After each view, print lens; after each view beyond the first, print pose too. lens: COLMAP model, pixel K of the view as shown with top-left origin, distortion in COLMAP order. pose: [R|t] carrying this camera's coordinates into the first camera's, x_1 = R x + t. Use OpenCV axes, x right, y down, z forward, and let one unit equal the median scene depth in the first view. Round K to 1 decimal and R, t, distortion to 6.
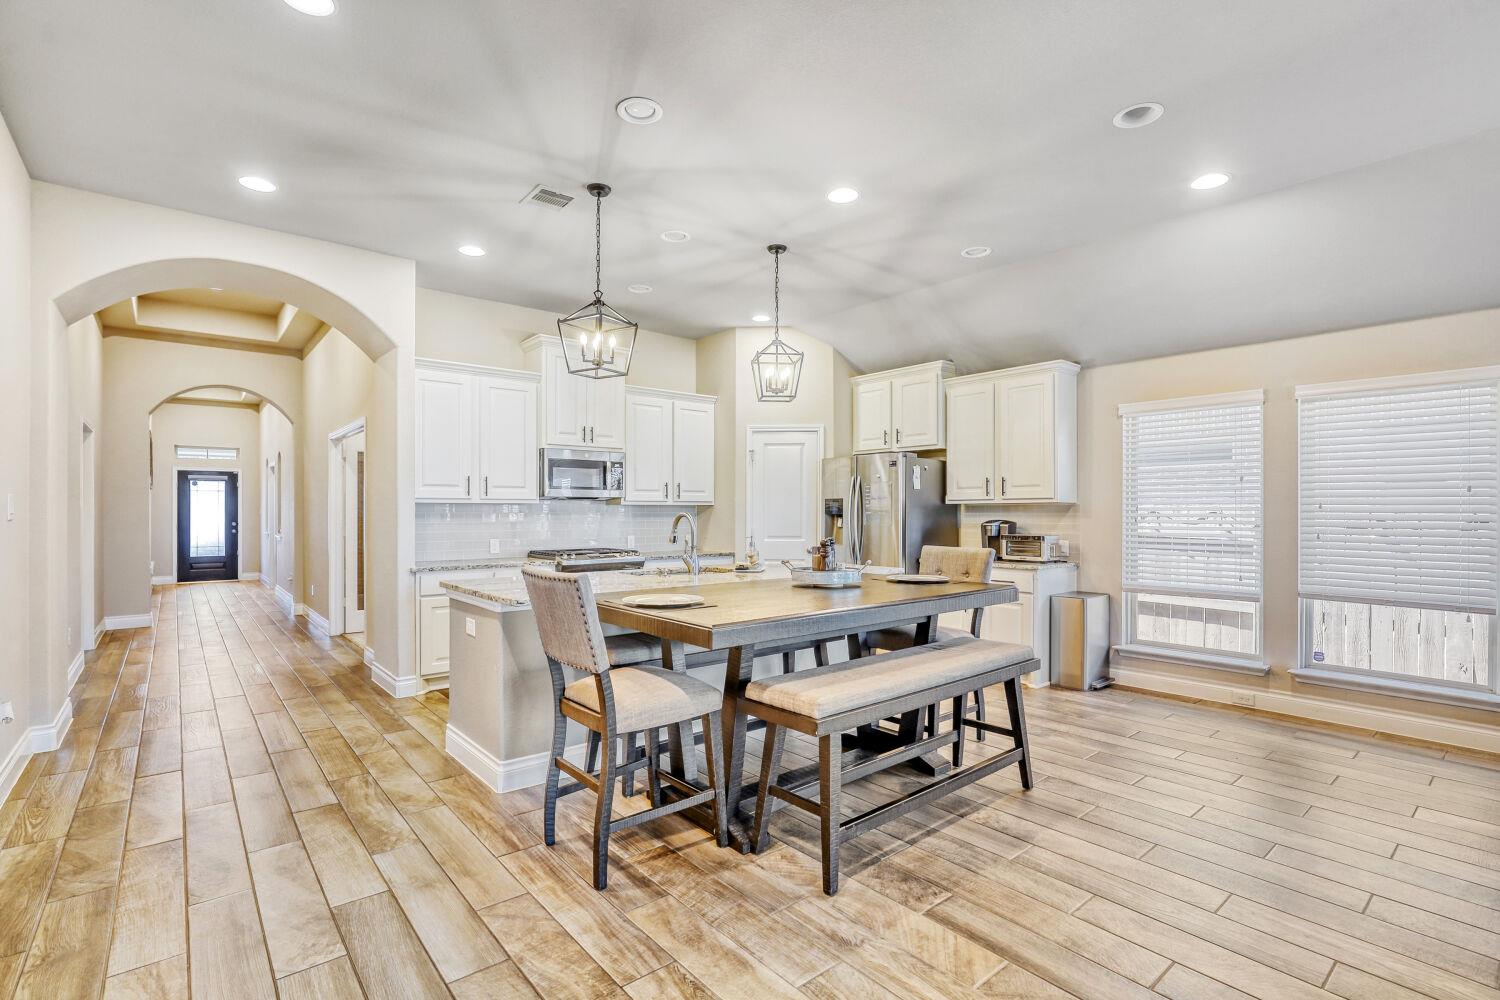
lens RADIAL K [[698.2, 0, 741.1], [0, 698.2, 508.3], [0, 0, 1]] dist [-0.009875, 0.005129]
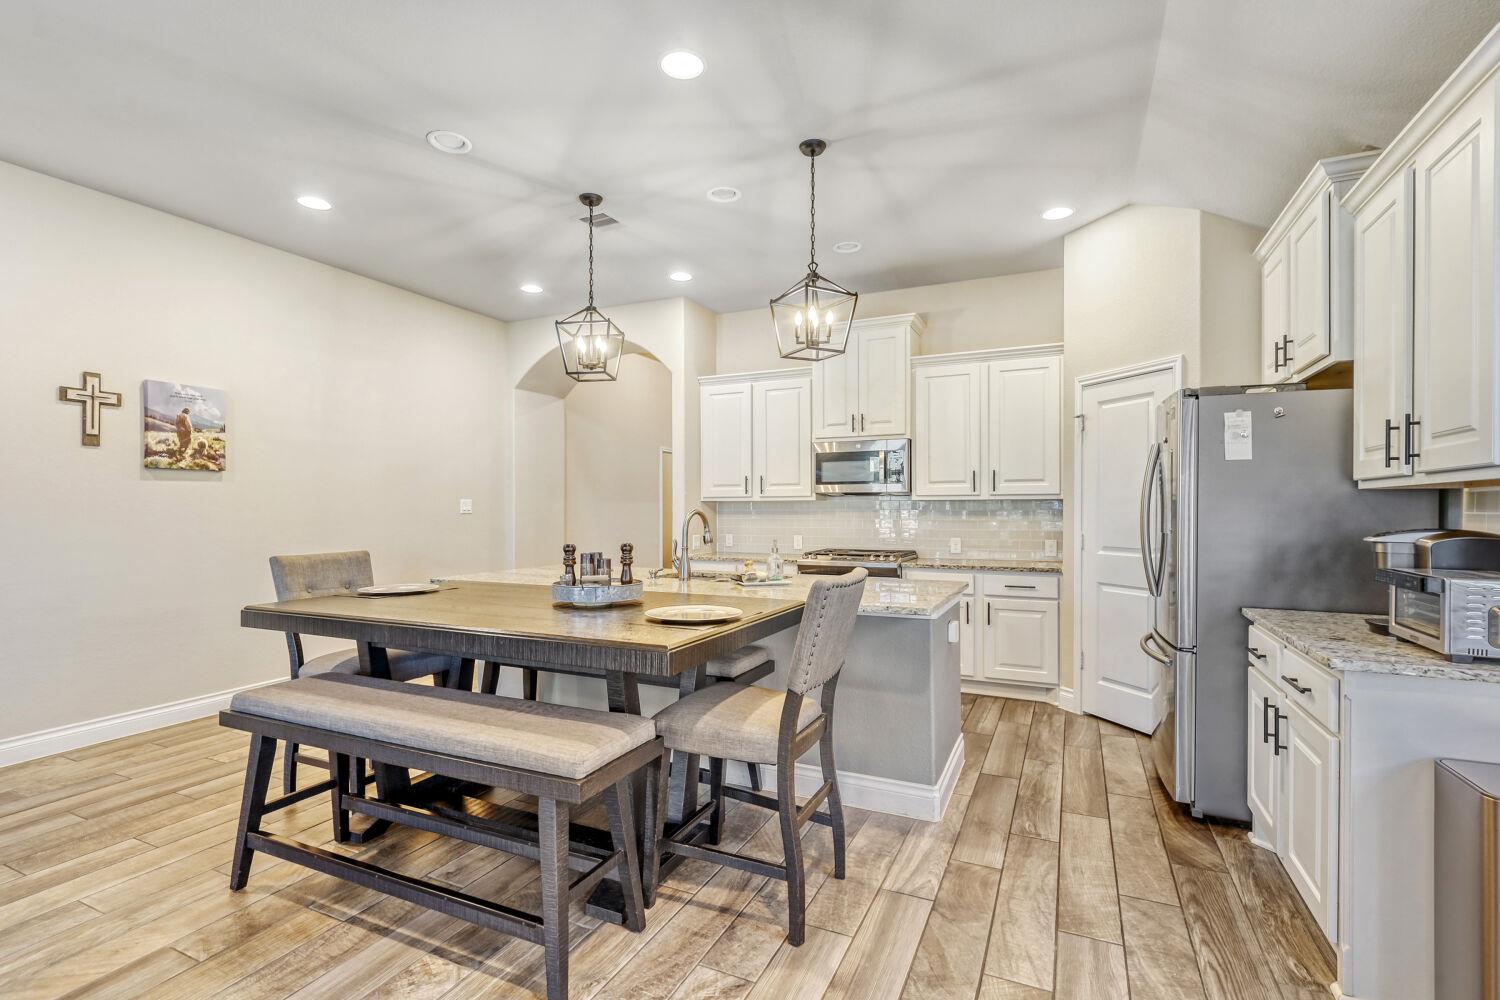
lens RADIAL K [[698.2, 0, 734.7], [0, 698.2, 503.4], [0, 0, 1]] dist [-0.009875, 0.005129]
pose [[0.416569, -0.008424, -0.909065, 0.541226], [0.005952, 0.999961, -0.006539, 0.002775], [0.909085, -0.002686, 0.416603, 0.497735]]
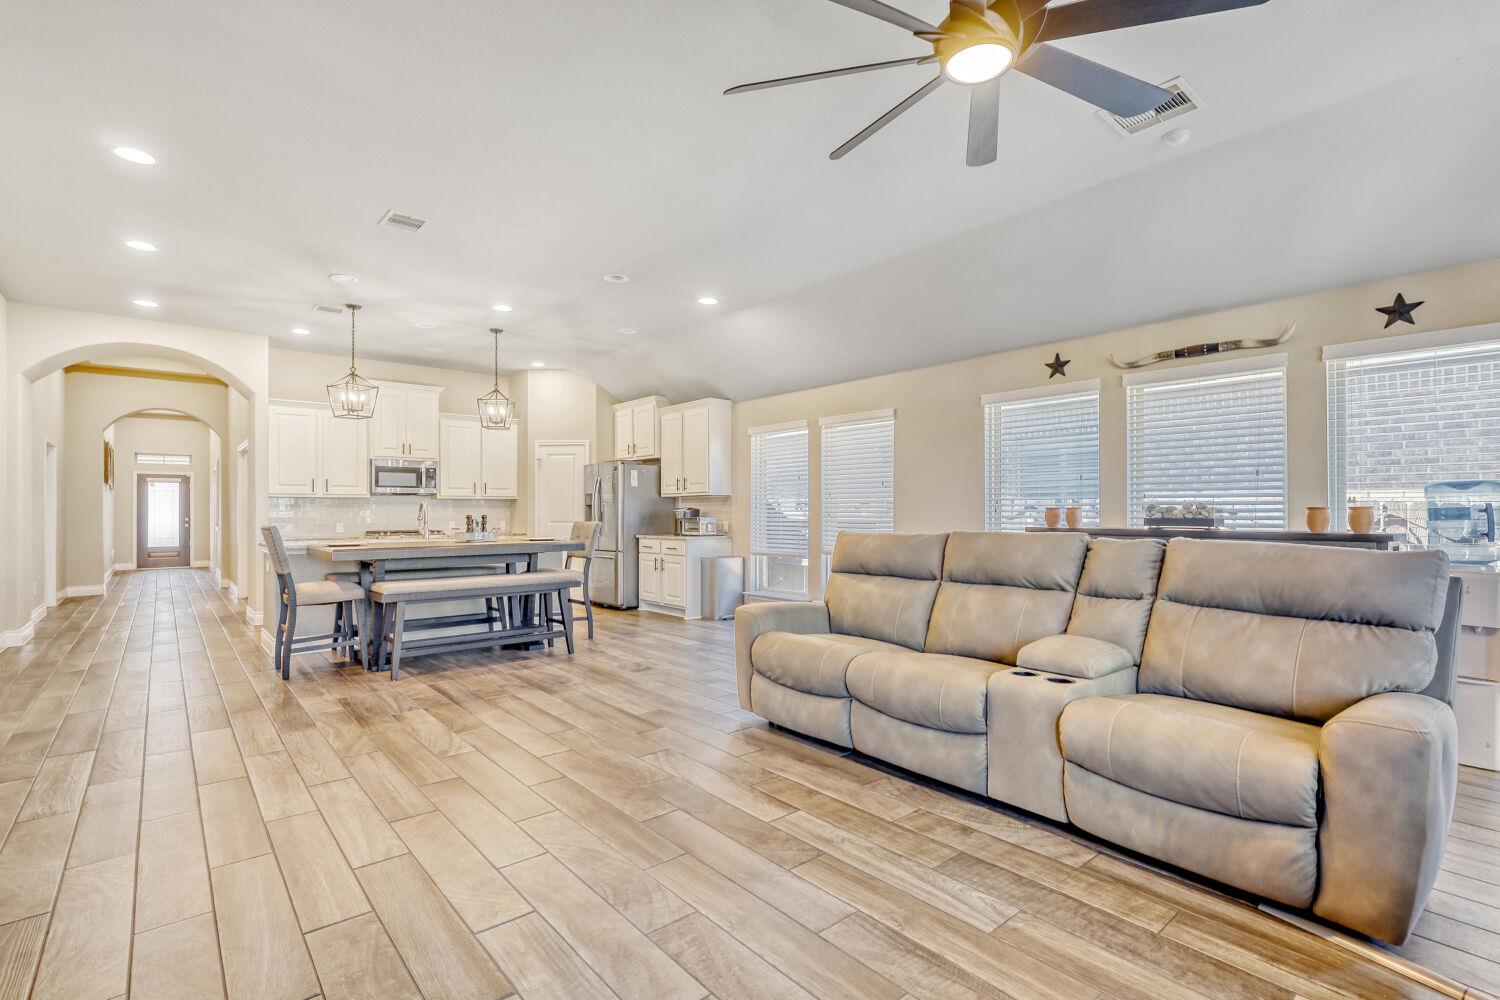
lens RADIAL K [[698.2, 0, 737.6], [0, 698.2, 501.3], [0, 0, 1]] dist [-0.009875, 0.005129]
pose [[0.999950, -0.004349, 0.008978, 0.453459], [0.004439, 0.999940, -0.009970, 0.018419], [-0.008934, 0.010009, 0.999910, -0.432222]]
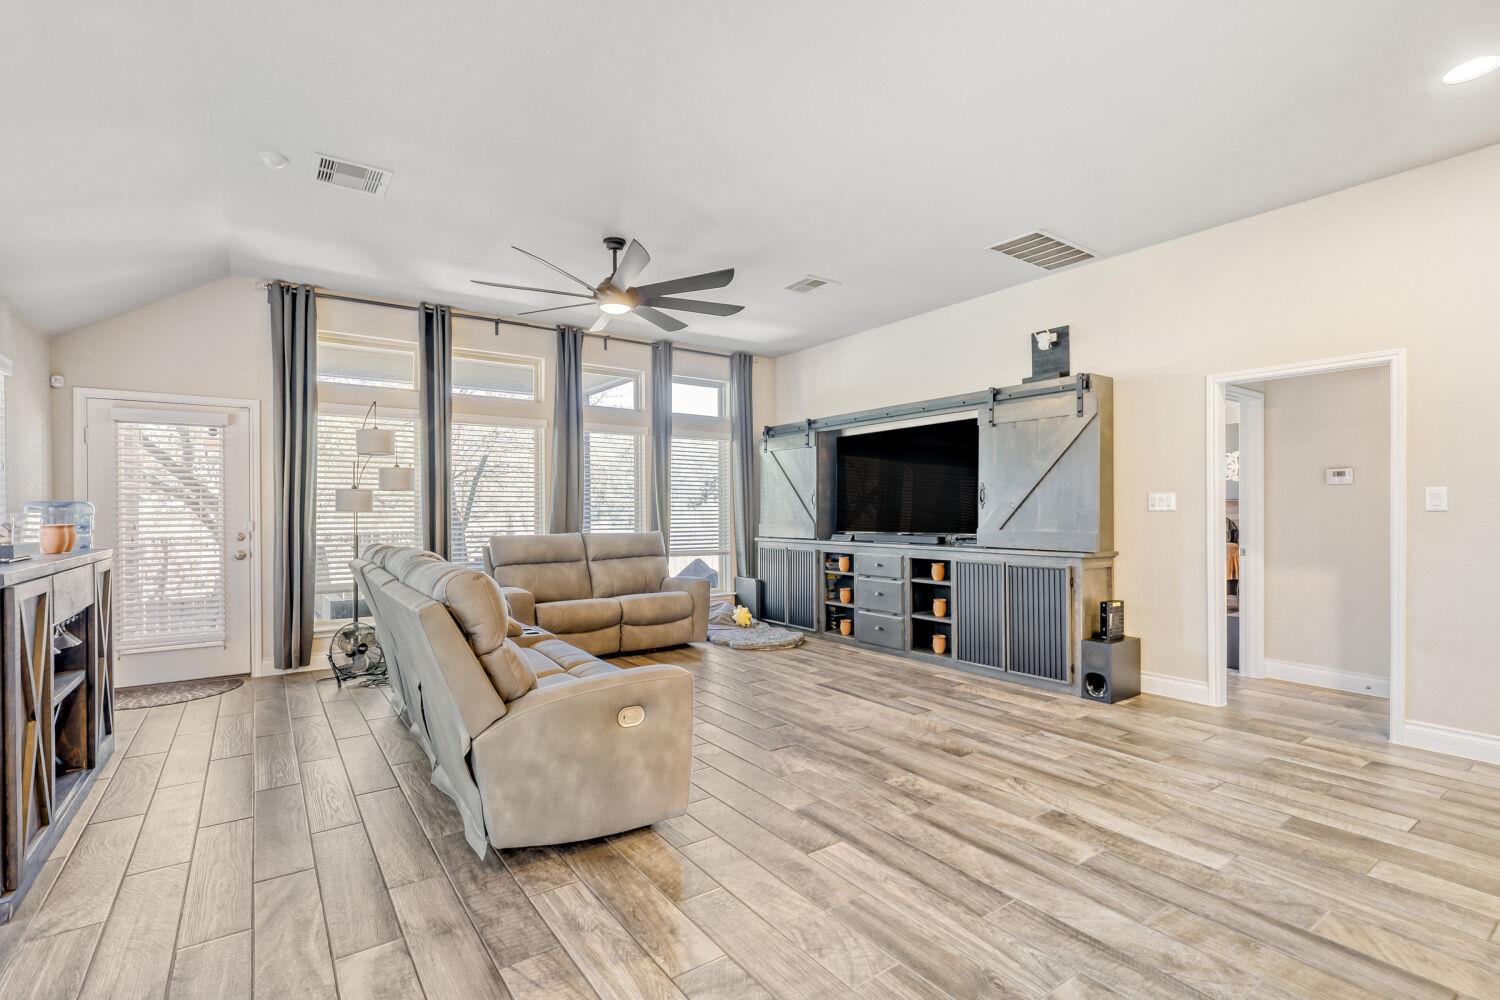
lens RADIAL K [[698.2, 0, 737.3], [0, 698.2, 511.3], [0, 0, 1]] dist [-0.009875, 0.005129]
pose [[-0.997005, 0.001509, 0.077325, 0.391030], [0.001450, 0.999999, -0.000822, 0.009346], [-0.077326, -0.000707, -0.997006, 0.709477]]
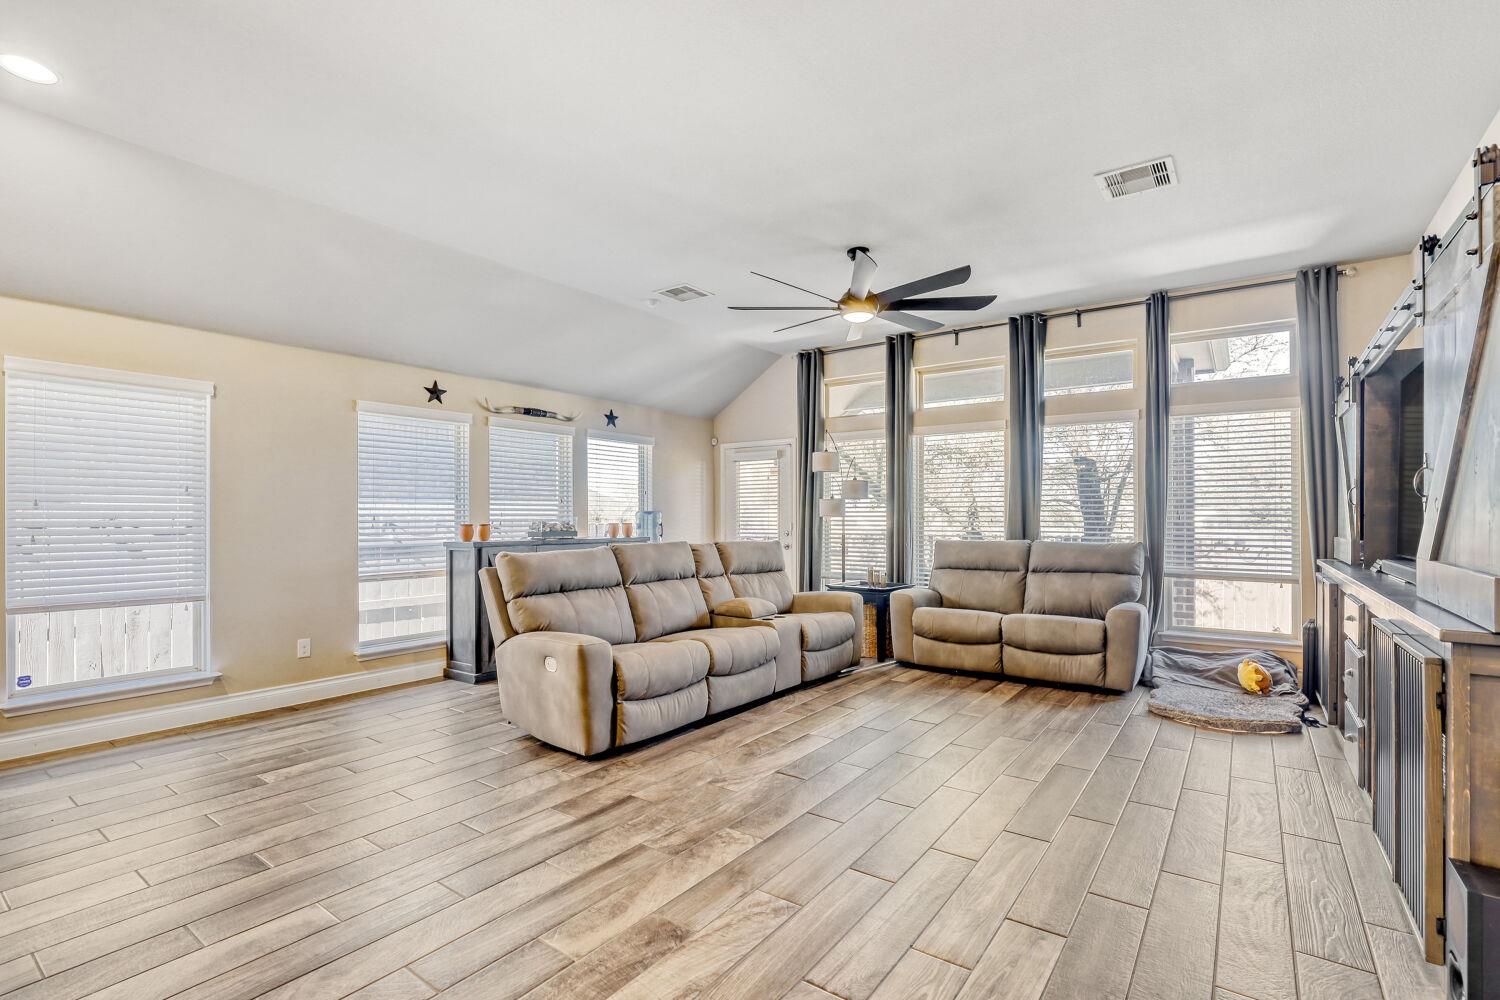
lens RADIAL K [[698.2, 0, 742.4], [0, 698.2, 513.4], [0, 0, 1]] dist [-0.009875, 0.005129]
pose [[-0.243167, 0.003421, 0.969978, -0.145947], [-0.001919, 0.999990, -0.004008, 0.008091], [-0.969982, -0.002836, -0.243158, 0.262696]]
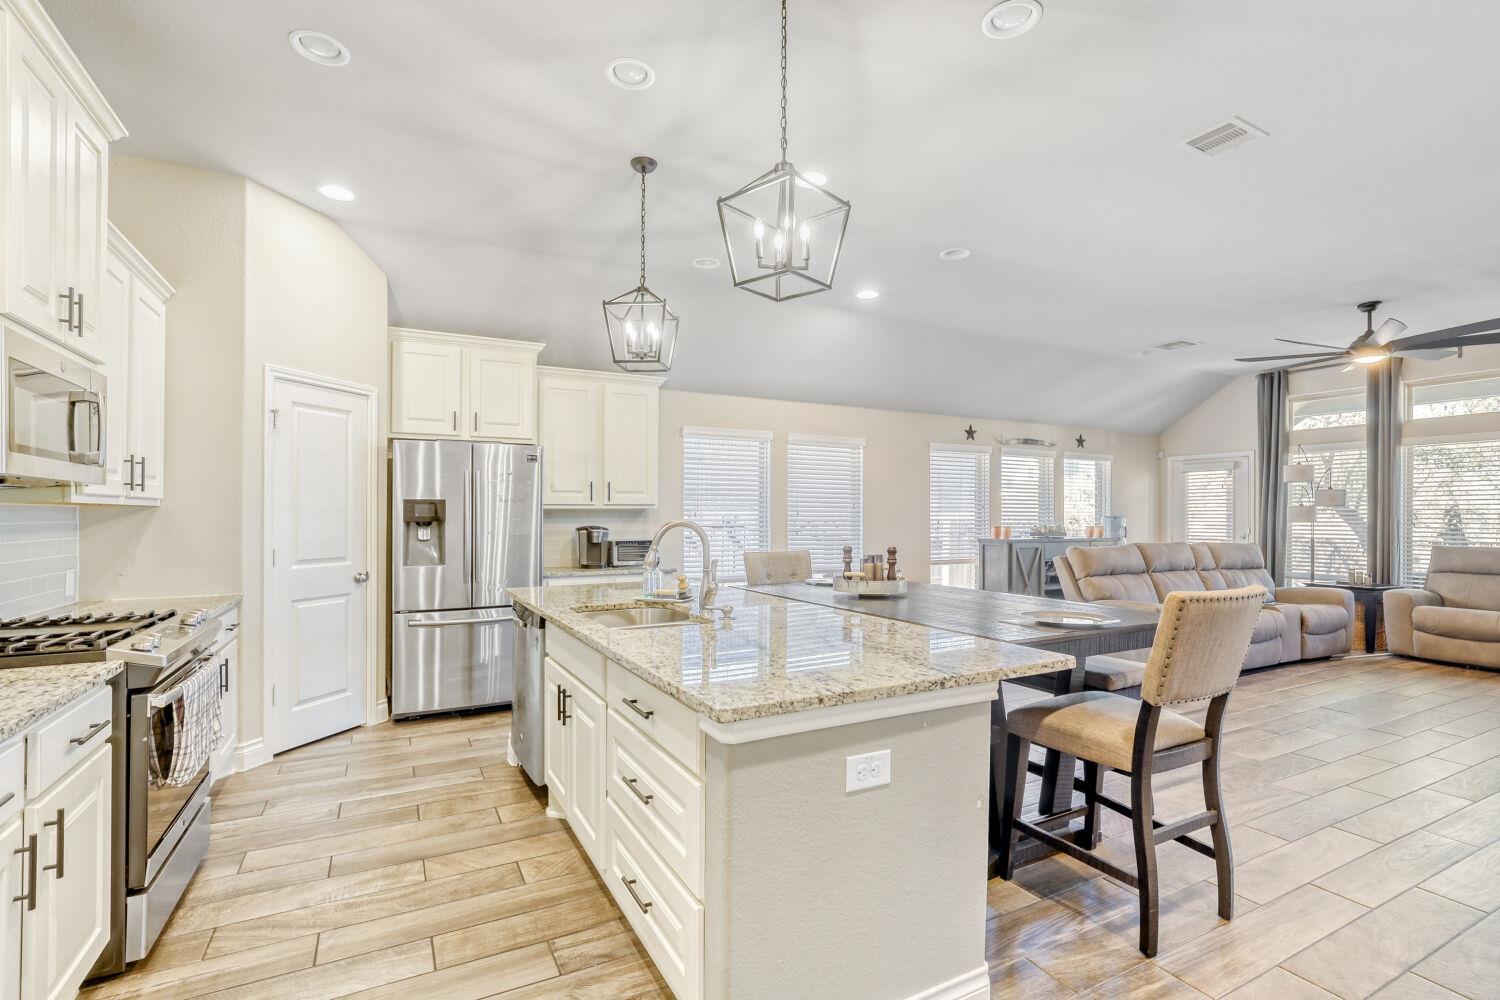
lens RADIAL K [[698.2, 0, 737.1], [0, 698.2, 513.9], [0, 0, 1]] dist [-0.009875, 0.005129]
pose [[0.201854, 0.003045, 0.979411, -0.525000], [-0.004588, 0.999987, -0.002163, 0.000833], [-0.979405, -0.004057, 0.201865, 0.602583]]
